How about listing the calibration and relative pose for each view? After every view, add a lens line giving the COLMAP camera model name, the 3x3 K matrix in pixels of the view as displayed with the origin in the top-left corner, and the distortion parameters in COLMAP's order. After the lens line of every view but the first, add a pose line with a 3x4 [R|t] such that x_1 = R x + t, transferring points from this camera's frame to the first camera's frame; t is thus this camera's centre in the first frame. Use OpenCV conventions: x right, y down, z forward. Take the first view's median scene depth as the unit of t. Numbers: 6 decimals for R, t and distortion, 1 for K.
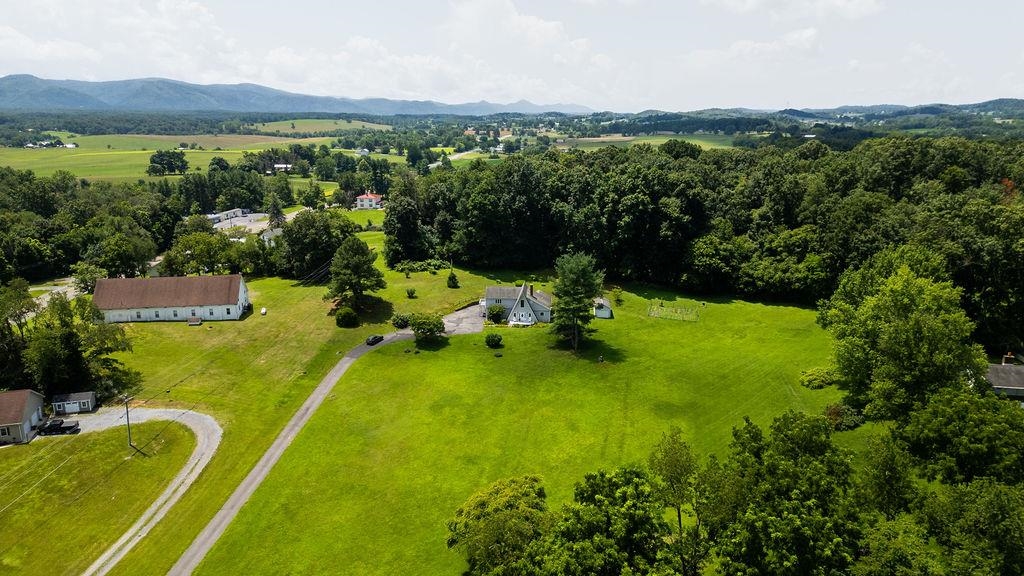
lens RADIAL K [[709.8, 0, 515.0], [0, 709.8, 293.1], [0, 0, 1]] dist [0.066014, -0.059952]
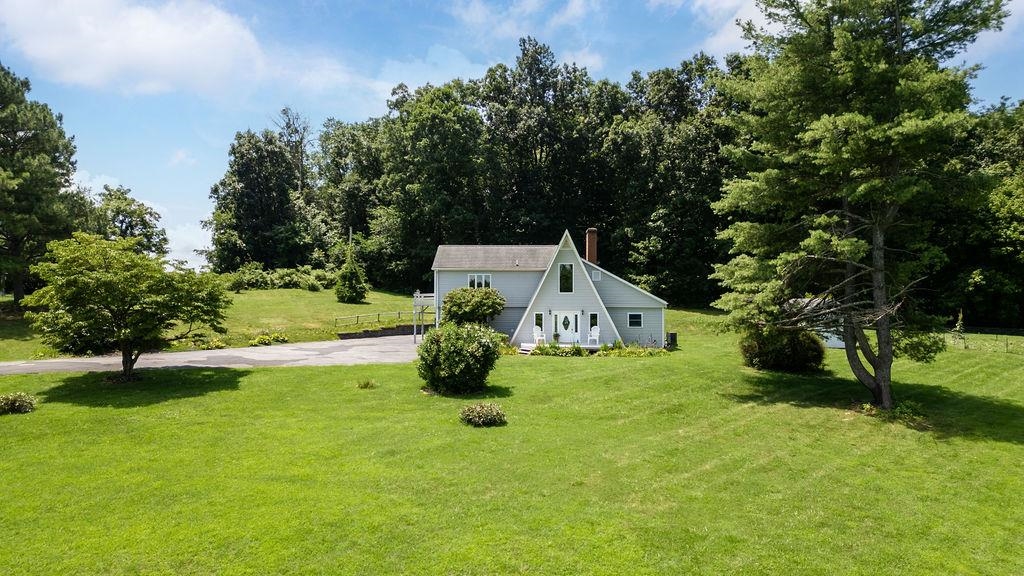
lens RADIAL K [[713.9, 0, 513.4], [0, 713.9, 286.8], [0, 0, 1]] dist [0.097445, -0.091309]
pose [[0.999443, -0.001391, 0.033343, -0.019284], [0.010022, 0.965524, -0.260120, 0.089914], [-0.031832, 0.260310, 0.965000, 0.722309]]
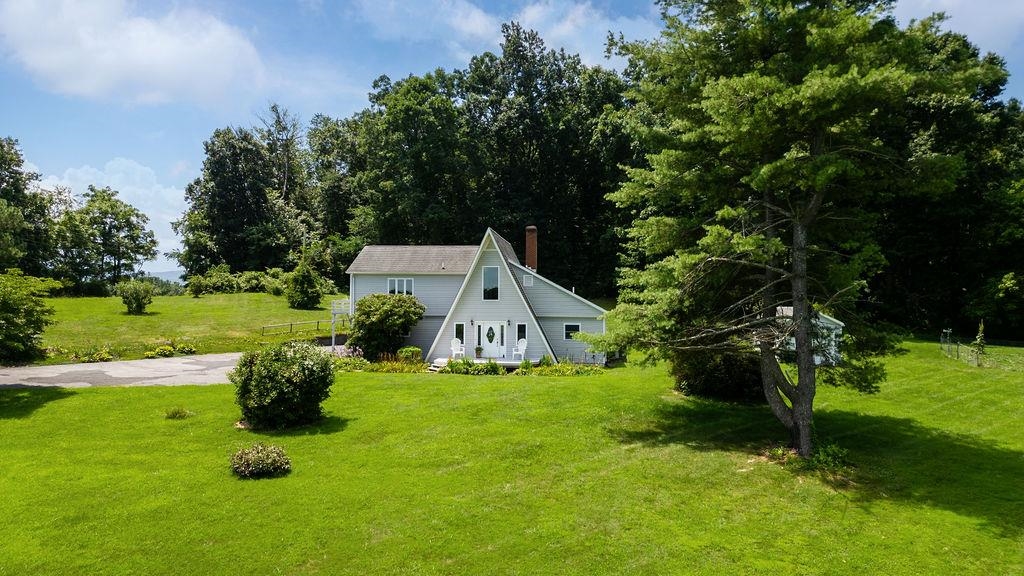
lens RADIAL K [[717.9, 0, 512.0], [0, 717.9, 288.0], [0, 0, 1]] dist [0.083877, -0.079343]
pose [[0.999323, 0.000590, -0.036799, 0.026424], [-0.010180, 0.965290, -0.260983, 0.079535], [0.035368, 0.261181, 0.964642, 0.754836]]
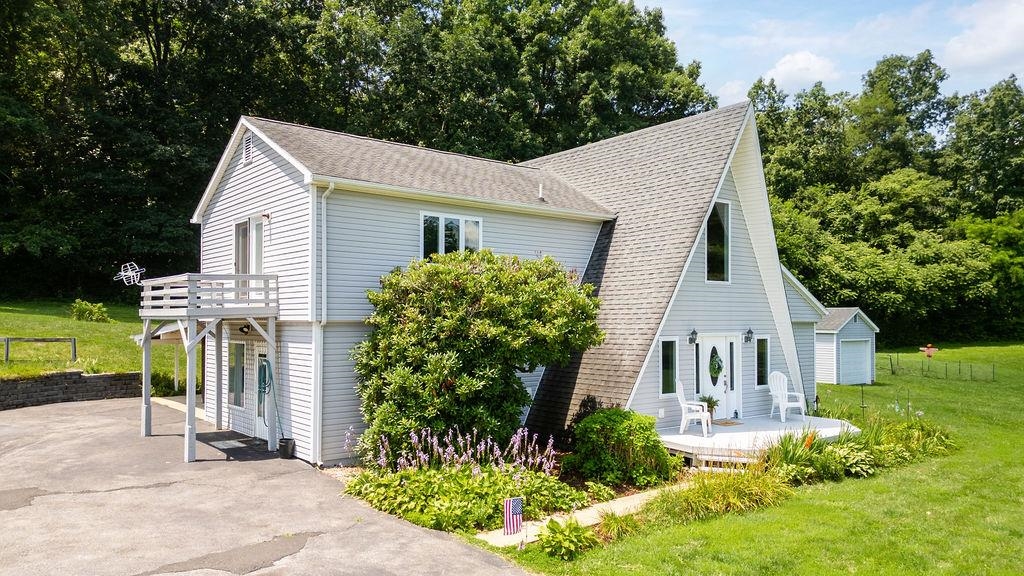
lens RADIAL K [[709.8, 0, 515.0], [0, 709.8, 293.1], [0, 0, 1]] dist [0.066014, -0.059952]
pose [[0.740259, 0.026109, 0.671815, -0.076817], [0.159940, 0.963720, -0.213688, 0.038690], [-0.653021, 0.265635, 0.709226, 0.937596]]
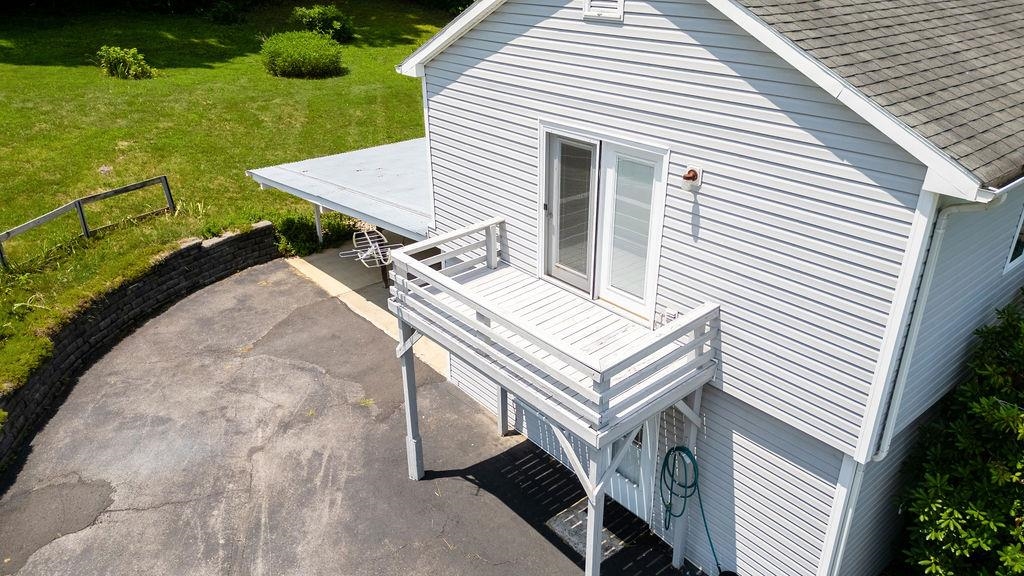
lens RADIAL K [[698.2, 0, 514.3], [0, 698.2, 282.7], [0, 0, 1]] dist [0.056284, -0.001627]
pose [[0.733928, -0.299258, 0.609750, -0.073309], [0.170498, 0.950137, 0.261095, 0.000877], [-0.657480, -0.087663, 0.748355, 0.992238]]
